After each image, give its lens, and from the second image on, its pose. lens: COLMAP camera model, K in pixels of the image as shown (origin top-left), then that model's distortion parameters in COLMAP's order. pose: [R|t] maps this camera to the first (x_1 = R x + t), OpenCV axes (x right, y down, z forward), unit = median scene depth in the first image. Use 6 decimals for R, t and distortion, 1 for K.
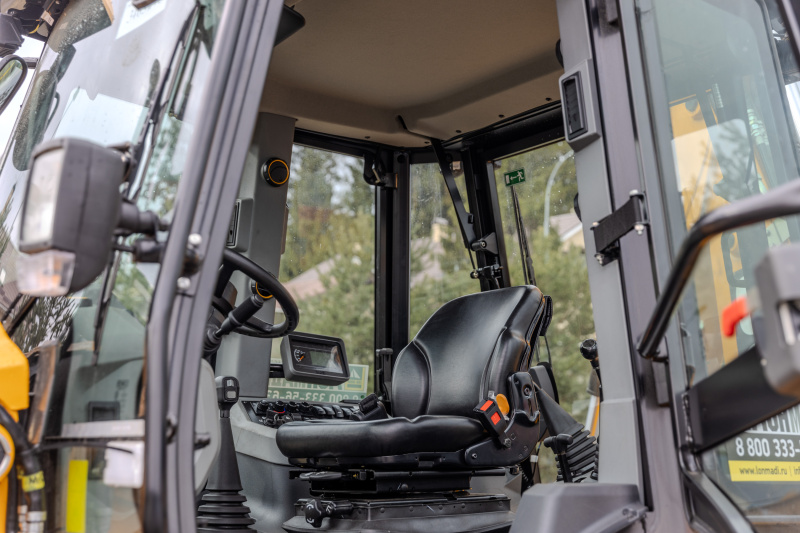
lens RADIAL K [[1149.8, 0, 399.2], [0, 1149.8, 266.7], [0, 0, 1]] dist [0.019326, 0.000000]
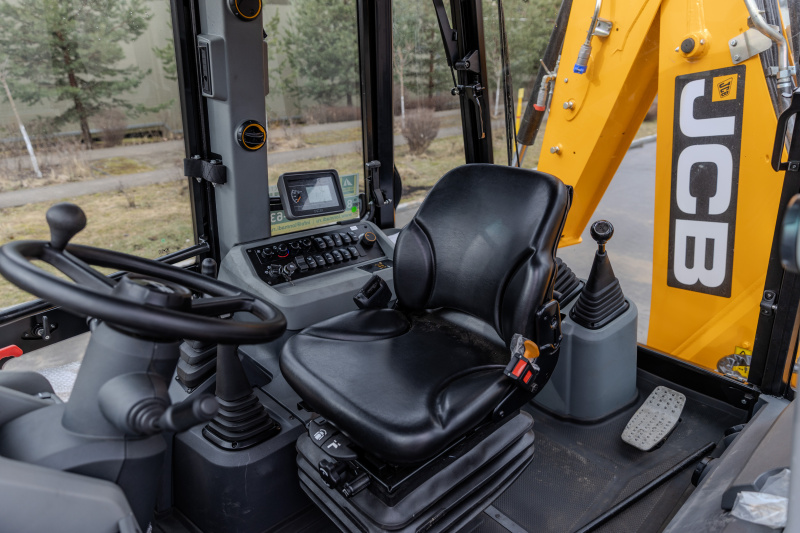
lens RADIAL K [[540.7, 0, 405.4], [0, 540.7, 267.2], [0, 0, 1]] dist [0.002376, 0.000190]
pose [[0.996084, -0.050843, 0.072337, -0.025068], [0.007236, 0.862261, 0.506412, -0.107881], [-0.088121, -0.503905, 0.859252, 0.501055]]
